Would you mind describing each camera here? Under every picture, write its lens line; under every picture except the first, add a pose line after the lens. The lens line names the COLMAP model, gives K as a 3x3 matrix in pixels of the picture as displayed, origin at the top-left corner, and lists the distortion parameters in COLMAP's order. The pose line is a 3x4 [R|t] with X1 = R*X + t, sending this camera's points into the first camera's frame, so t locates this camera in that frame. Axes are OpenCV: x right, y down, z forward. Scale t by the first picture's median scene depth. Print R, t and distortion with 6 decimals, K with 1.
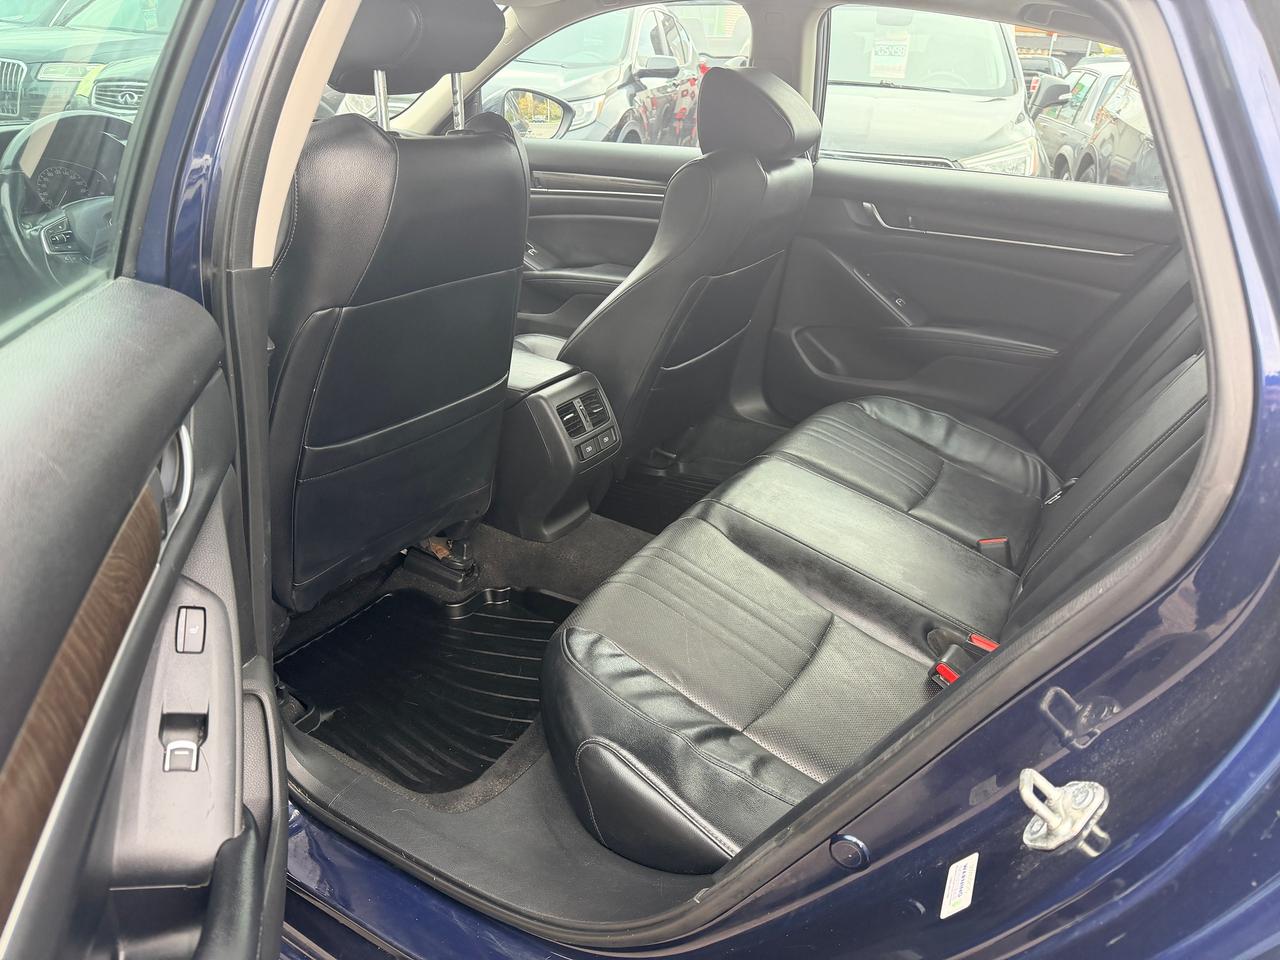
lens RADIAL K [[894.0, 0, 632.2], [0, 894.0, 484.6], [0, 0, 1]] dist [0.019944, -0.007211]
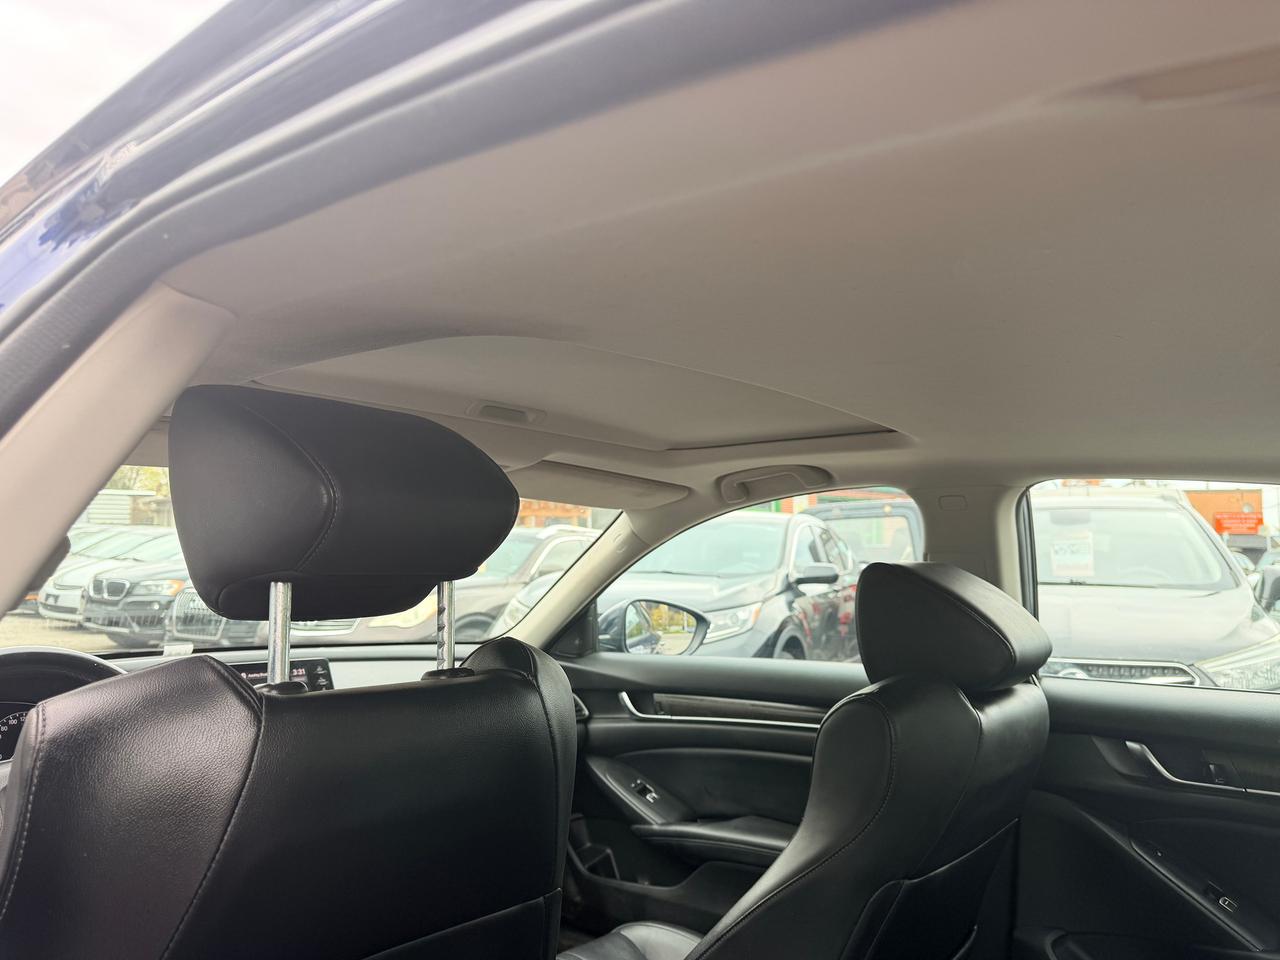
lens RADIAL K [[894.0, 0, 632.9], [0, 894.0, 472.1], [0, 0, 1]] dist [0.019944, -0.007211]
pose [[0.983012, -0.056690, -0.174567, 0.010992], [-0.043968, 0.850679, -0.523843, -0.052285], [0.178198, 0.522619, 0.833736, 0.120246]]
